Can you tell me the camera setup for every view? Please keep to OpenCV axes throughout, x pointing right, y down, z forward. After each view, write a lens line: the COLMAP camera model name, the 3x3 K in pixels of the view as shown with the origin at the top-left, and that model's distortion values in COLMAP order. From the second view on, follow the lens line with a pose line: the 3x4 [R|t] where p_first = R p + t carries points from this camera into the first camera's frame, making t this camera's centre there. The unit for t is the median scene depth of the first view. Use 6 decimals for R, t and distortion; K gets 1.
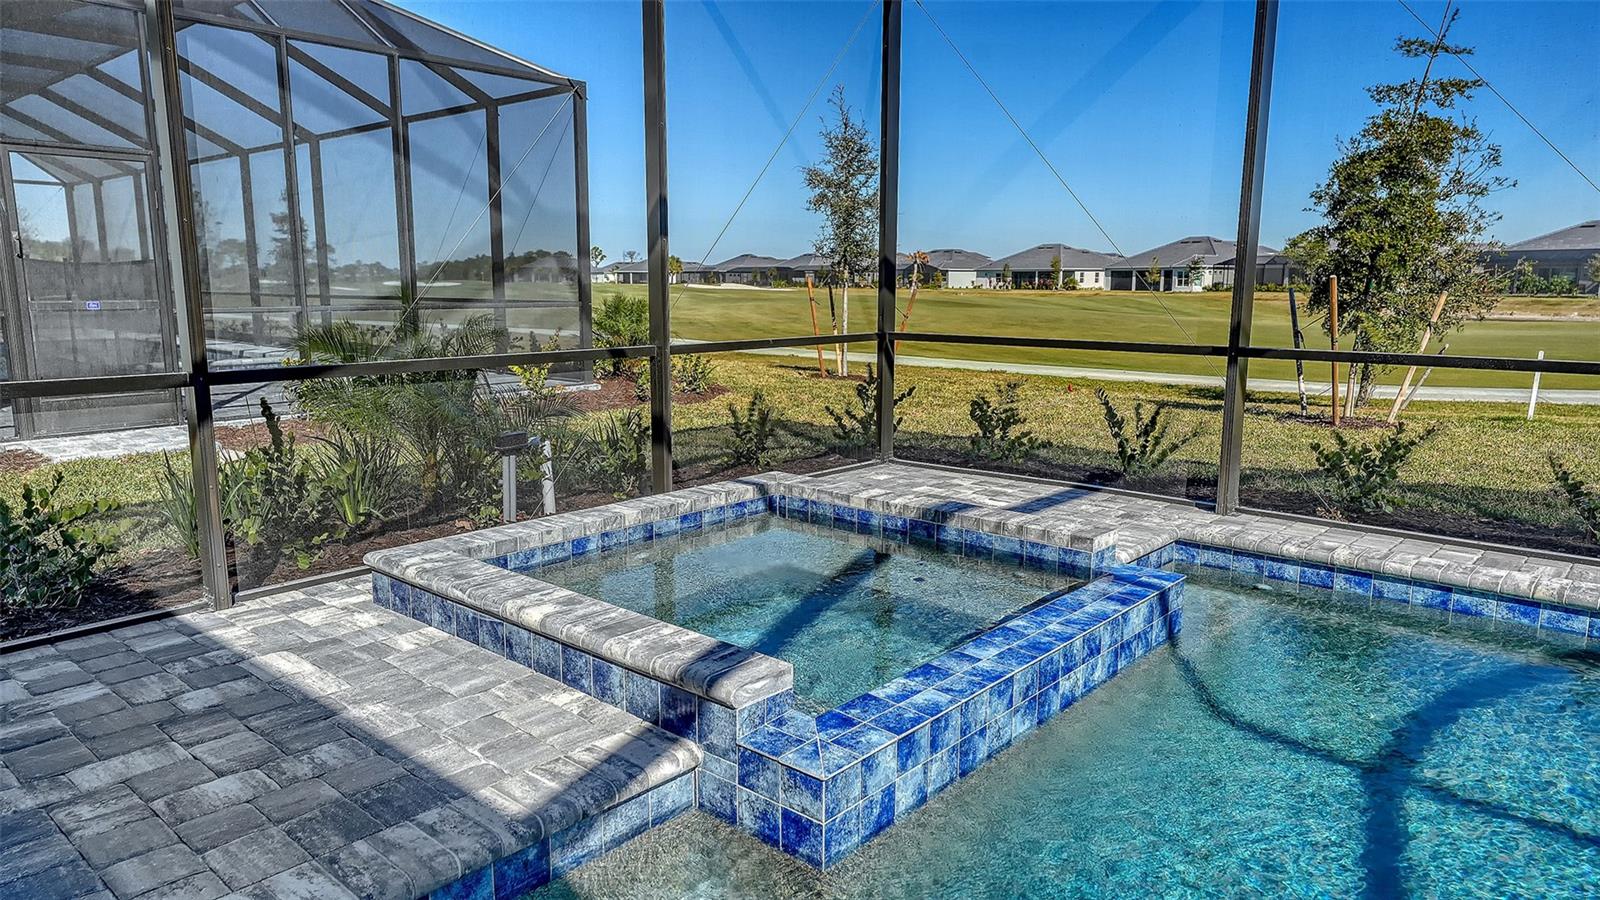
lens RADIAL K [[1033.1, 0, 816.1], [0, 1033.1, 459.6], [0, 0, 1]] dist [0.021661, -0.006614]
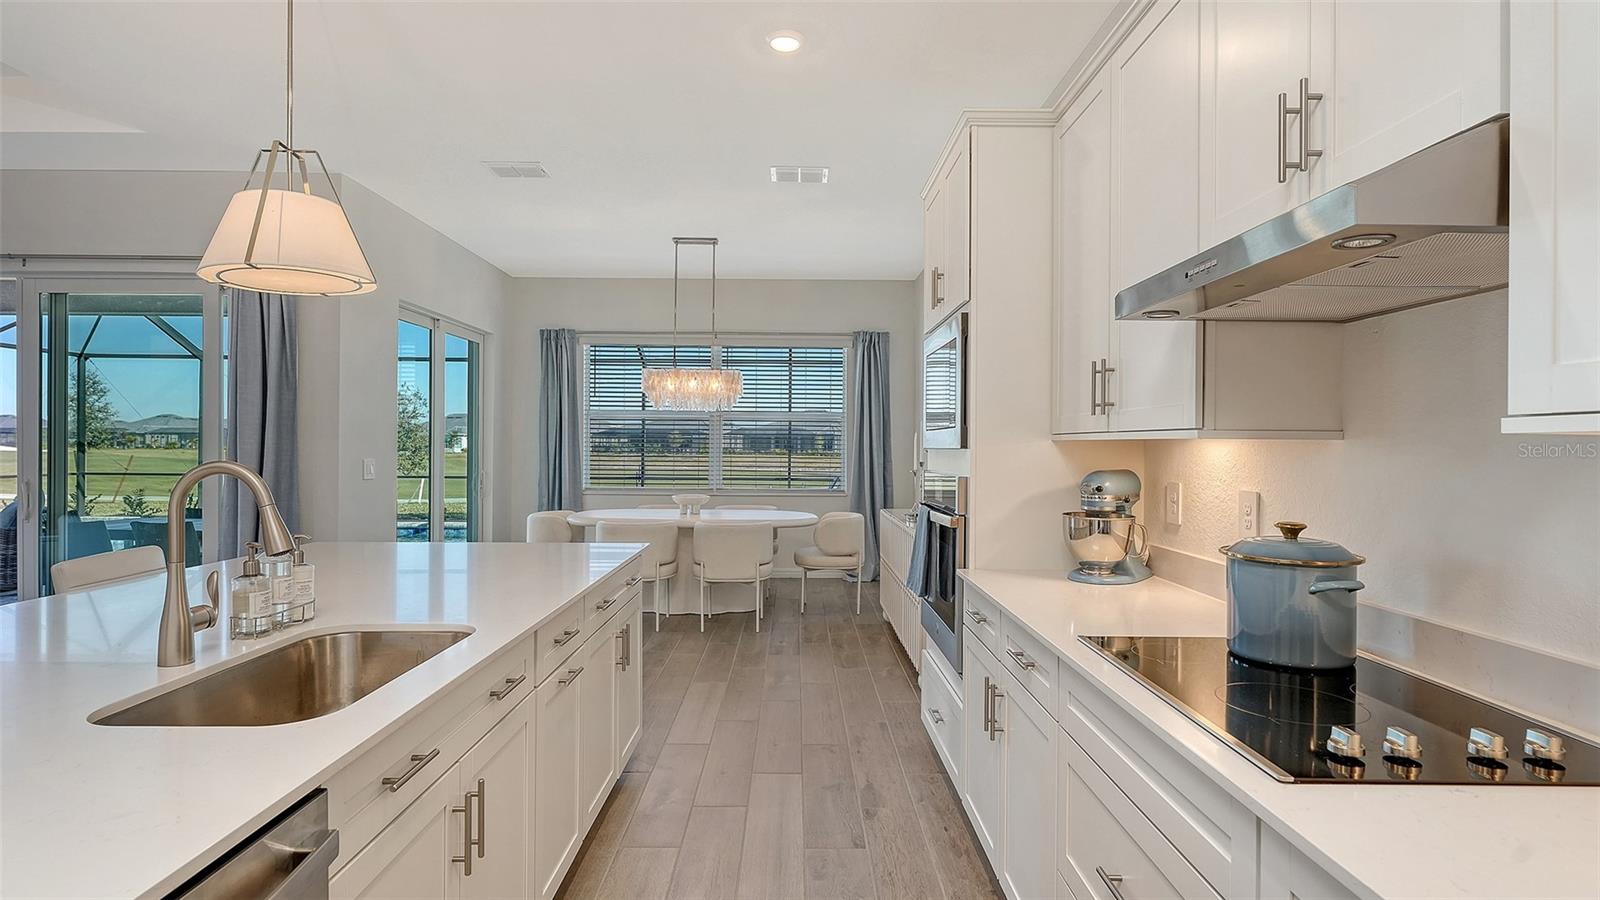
lens RADIAL K [[772.1, 0, 783.3], [0, 772.1, 449.7], [0, 0, 1]] dist [0.005056, -0.000969]
pose [[0.750716, -0.000357, 0.660625, 0.132571], [0.107847, 0.986651, -0.122021, 0.342206], [-0.651763, 0.162849, 0.740733, -2.205901]]
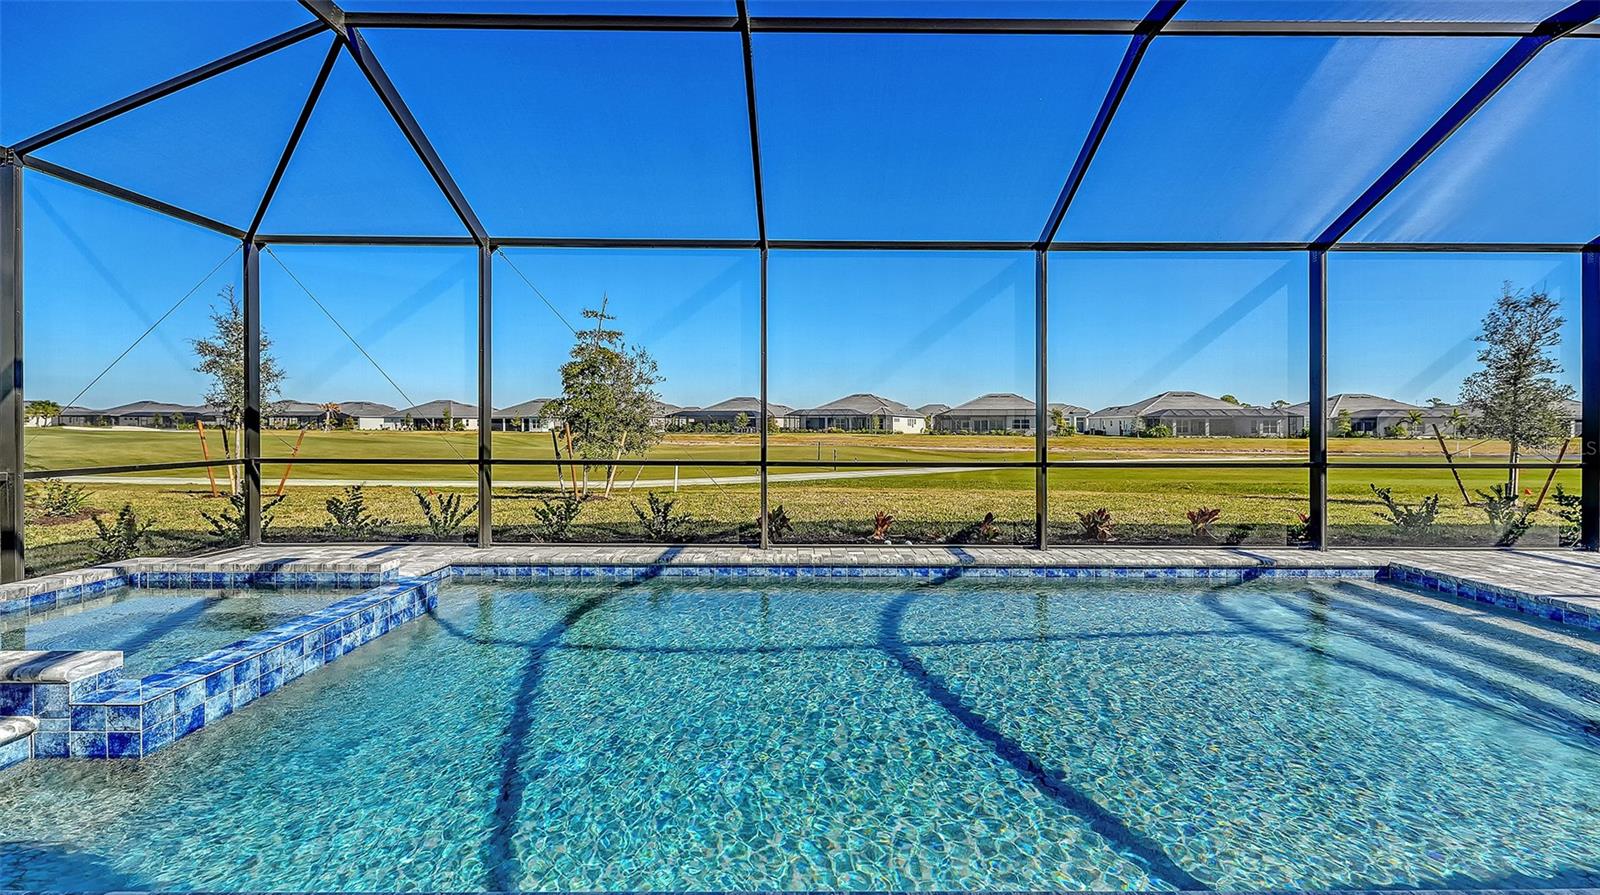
lens RADIAL K [[644.5, 0, 807.5], [0, 644.5, 435.1], [0, 0, 1]] dist [0.004963, -0.001228]
pose [[0.745320, -0.008705, 0.666650, 0.051867], [0.111822, 0.987382, -0.112124, 0.045452], [-0.657262, 0.158115, 0.736889, -0.266771]]
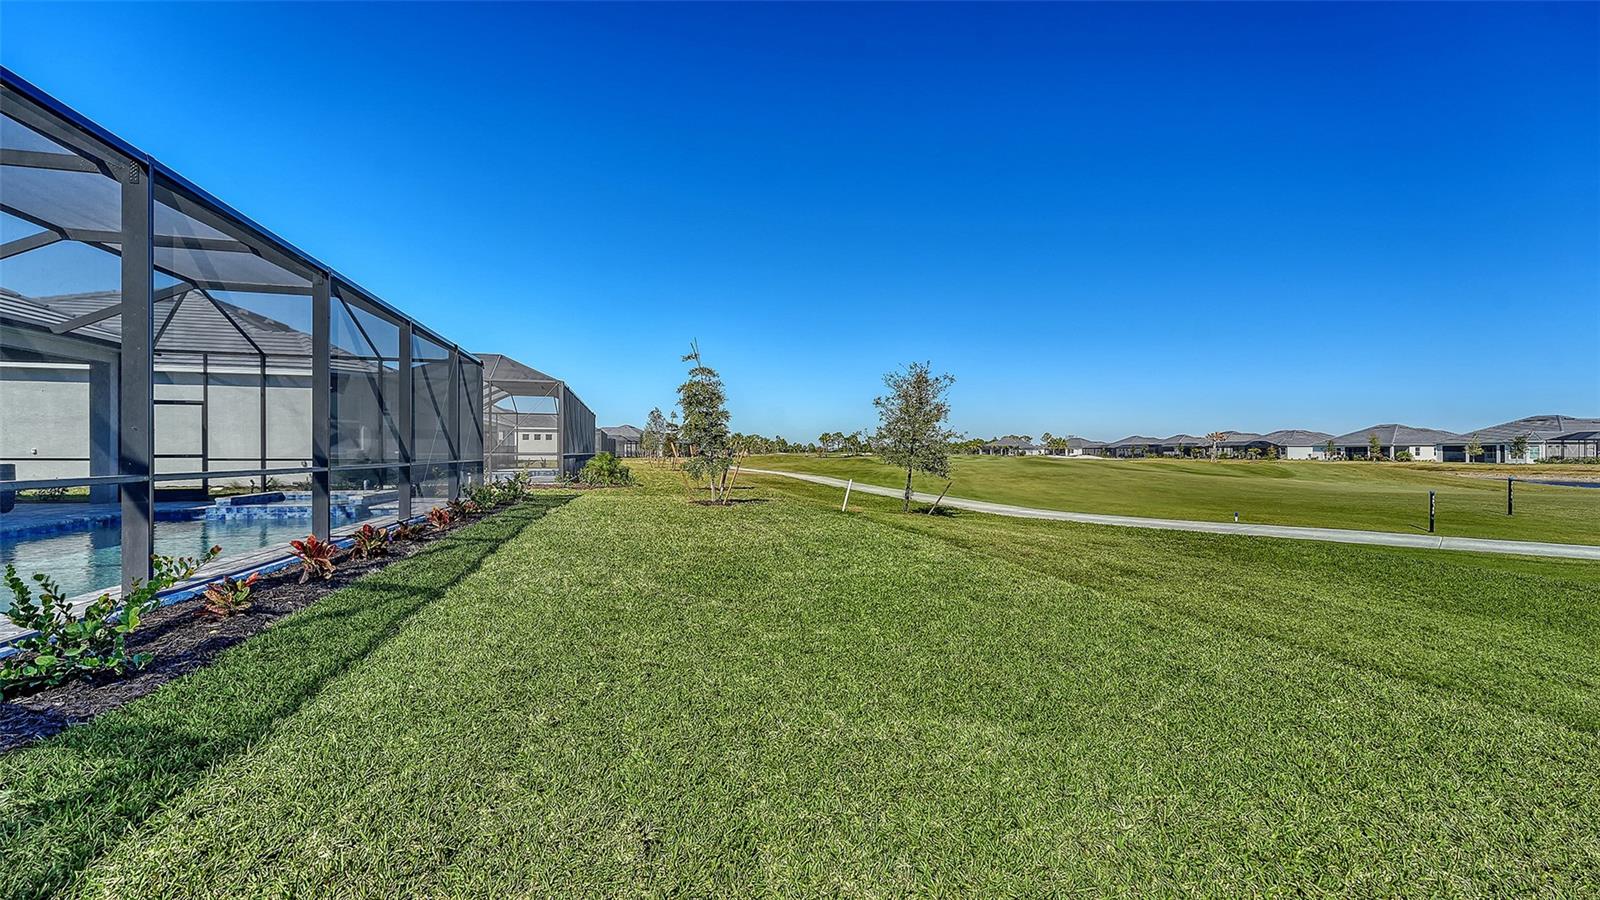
lens RADIAL K [[644.5, 0, 802.5], [0, 644.5, 454.8], [0, 0, 1]] dist [0.004963, -0.001228]
pose [[0.840962, 0.002903, -0.541087, 2.531984], [-0.094237, 0.985489, -0.141177, 0.080135], [0.532825, 0.169715, 0.829032, -0.248131]]
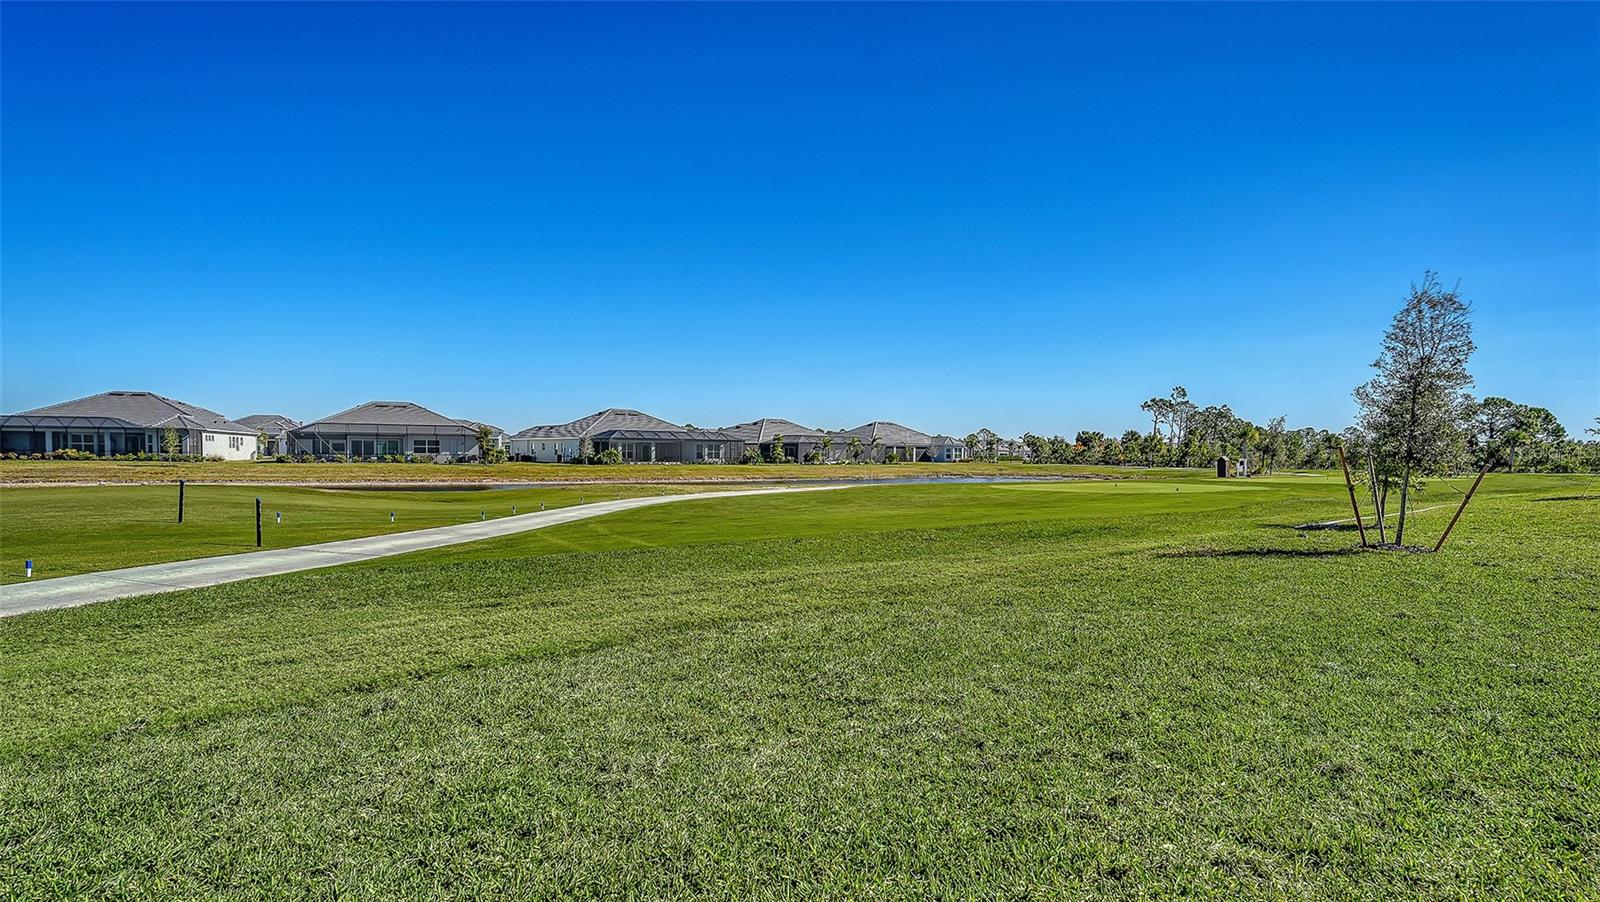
lens RADIAL K [[832.2, 0, 802.6], [0, 832.2, 457.7], [0, 0, 1]] dist [-0.003682, -0.000522]
pose [[0.054468, -0.005935, 0.998498, 0.765048], [0.163157, 0.986595, -0.003036, -0.182051], [-0.985095, 0.163078, 0.054706, 1.178565]]
